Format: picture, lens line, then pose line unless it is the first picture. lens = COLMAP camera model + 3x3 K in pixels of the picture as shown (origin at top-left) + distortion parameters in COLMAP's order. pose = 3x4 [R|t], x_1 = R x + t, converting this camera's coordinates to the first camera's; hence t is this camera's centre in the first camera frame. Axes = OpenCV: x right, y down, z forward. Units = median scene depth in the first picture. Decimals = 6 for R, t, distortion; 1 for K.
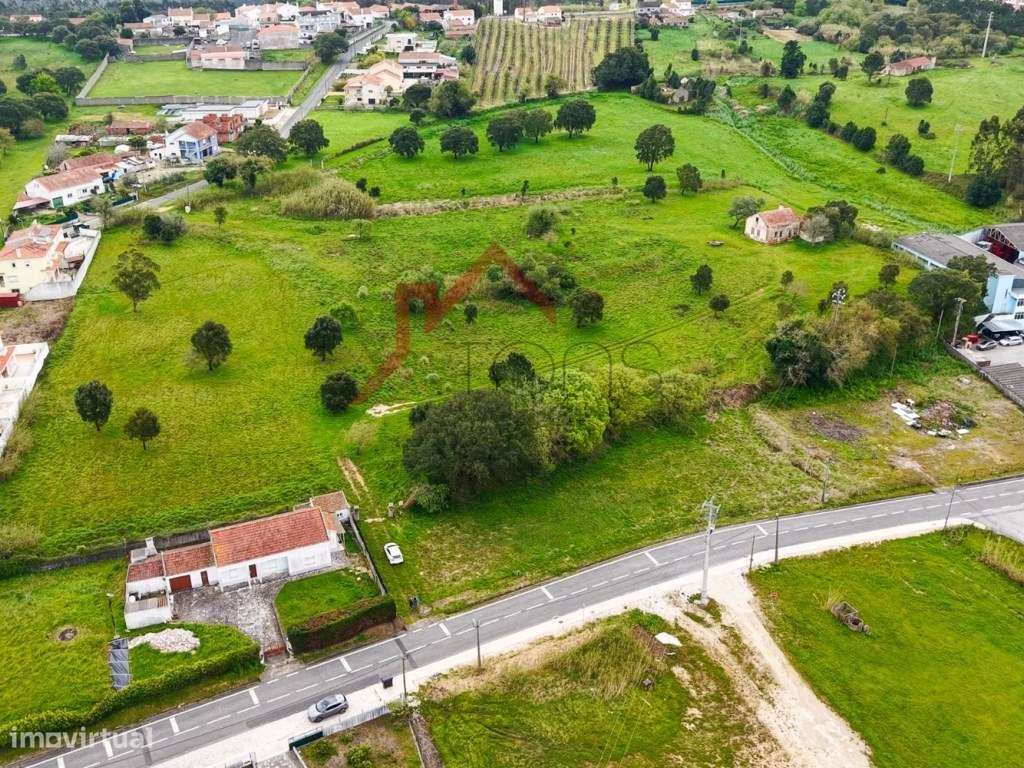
lens RADIAL K [[1000.3, 0, 530.6], [0, 1000.3, 383.3], [0, 0, 1]] dist [0.060572, -0.125518]
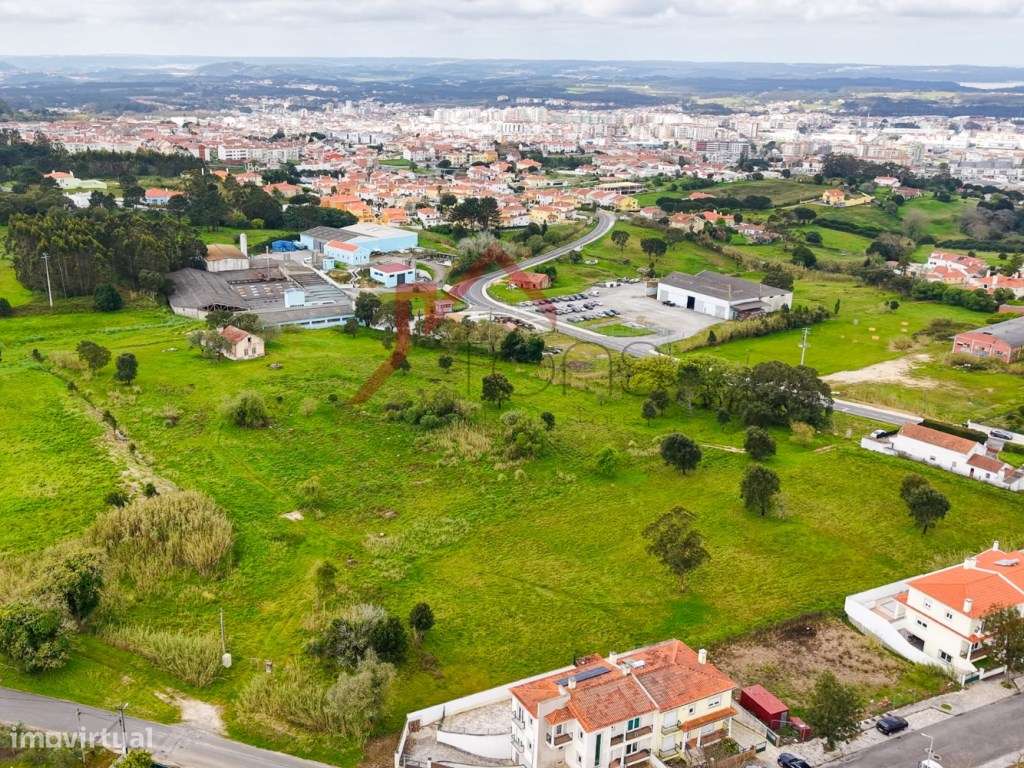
lens RADIAL K [[988.2, 0, 426.8], [0, 988.2, 385.3], [0, 0, 1]] dist [0.075867, -0.138851]
pose [[-0.229160, -0.299449, 0.926184, -0.881638], [0.411199, 0.832653, 0.370950, -0.485596], [-0.882270, 0.465853, -0.067678, 1.056162]]
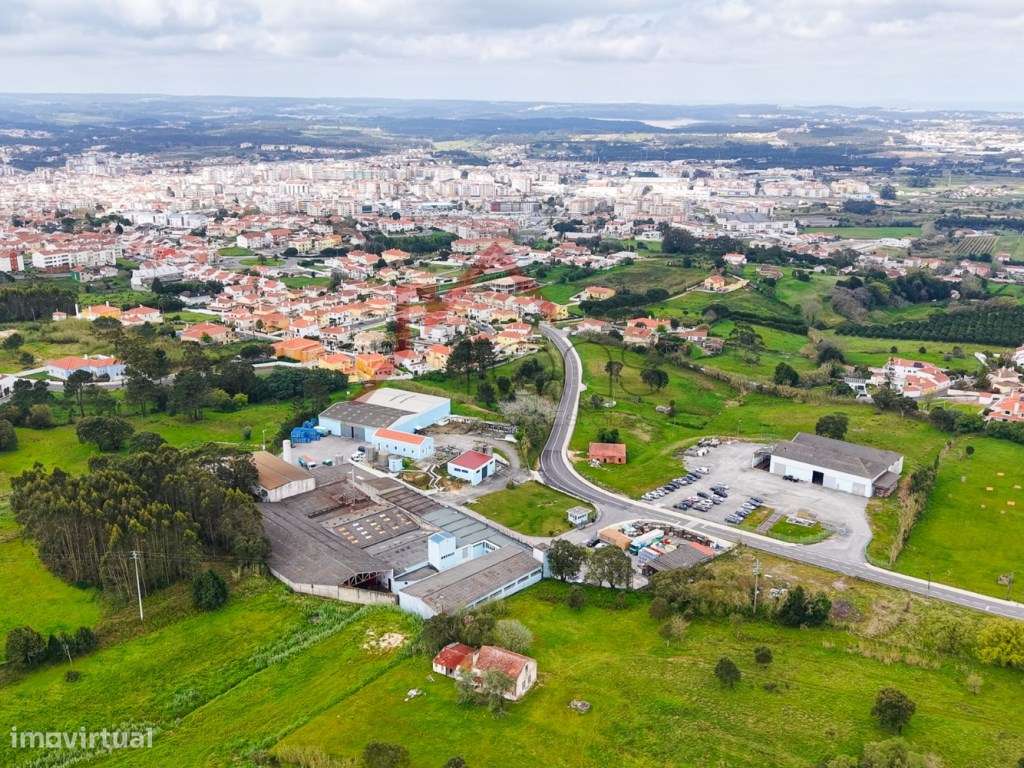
lens RADIAL K [[988.1, 0, 498.5], [0, 988.1, 381.9], [0, 0, 1]] dist [0.097777, -0.242791]
pose [[-0.552329, -0.231249, 0.800910, -0.381225], [0.349767, 0.807811, 0.474451, -0.820572], [-0.756700, 0.542185, -0.365294, 1.341171]]
